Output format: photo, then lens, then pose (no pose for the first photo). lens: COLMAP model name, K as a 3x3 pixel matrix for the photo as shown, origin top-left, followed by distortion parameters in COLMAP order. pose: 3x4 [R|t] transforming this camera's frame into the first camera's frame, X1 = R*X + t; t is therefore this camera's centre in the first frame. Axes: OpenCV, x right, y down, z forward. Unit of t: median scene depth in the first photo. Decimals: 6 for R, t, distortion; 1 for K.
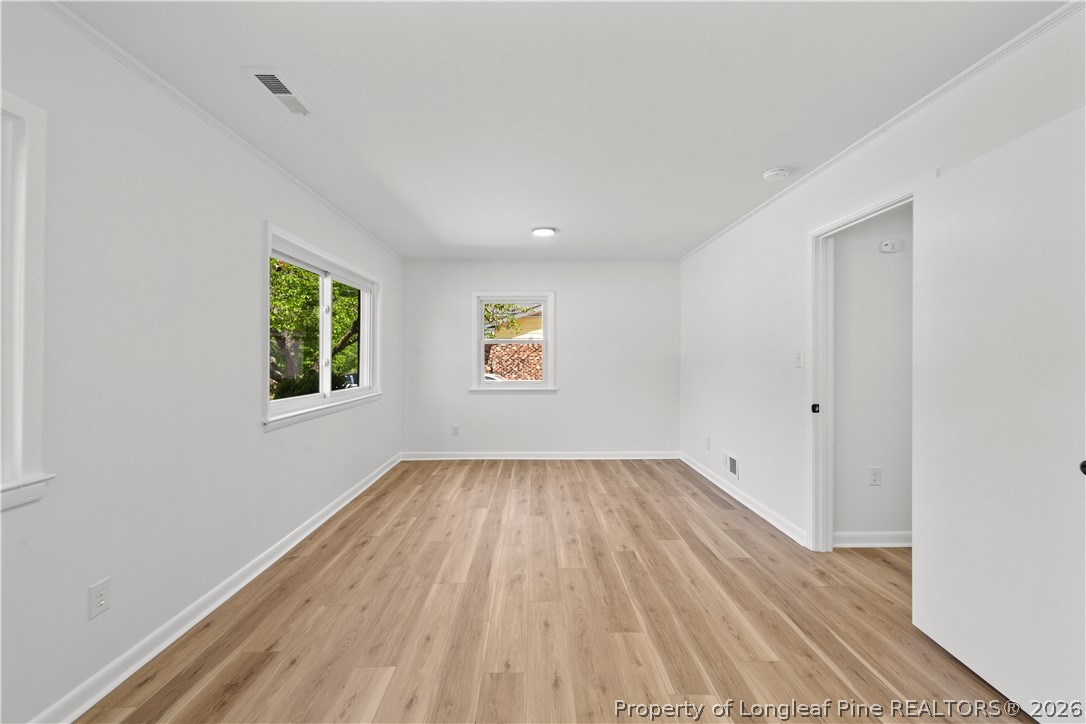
lens RADIAL K [[441.6, 0, 542.2], [0, 441.6, 357.0], [0, 0, 1]] dist [0.004508, -0.000626]
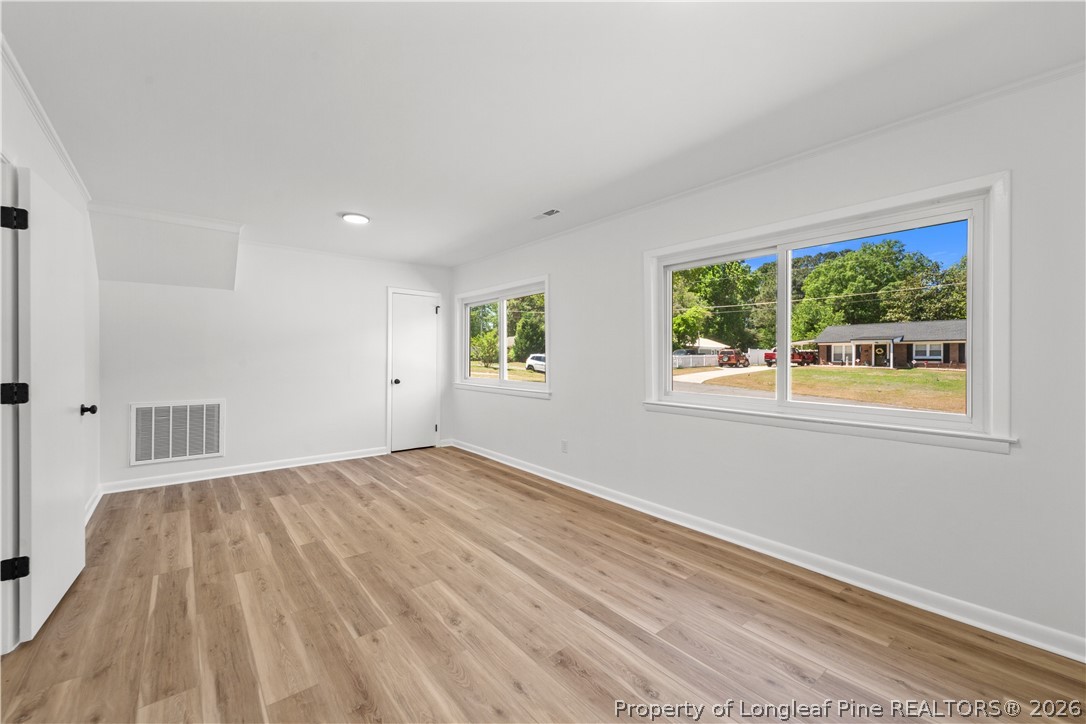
lens RADIAL K [[441.6, 0, 539.8], [0, 441.6, 353.4], [0, 0, 1]] dist [0.004508, -0.000626]
pose [[-0.791778, -0.002896, -0.610802, 0.432690], [-0.003513, 0.999994, -0.000188, 0.000811], [0.610799, 0.001997, -0.791783, 1.826107]]
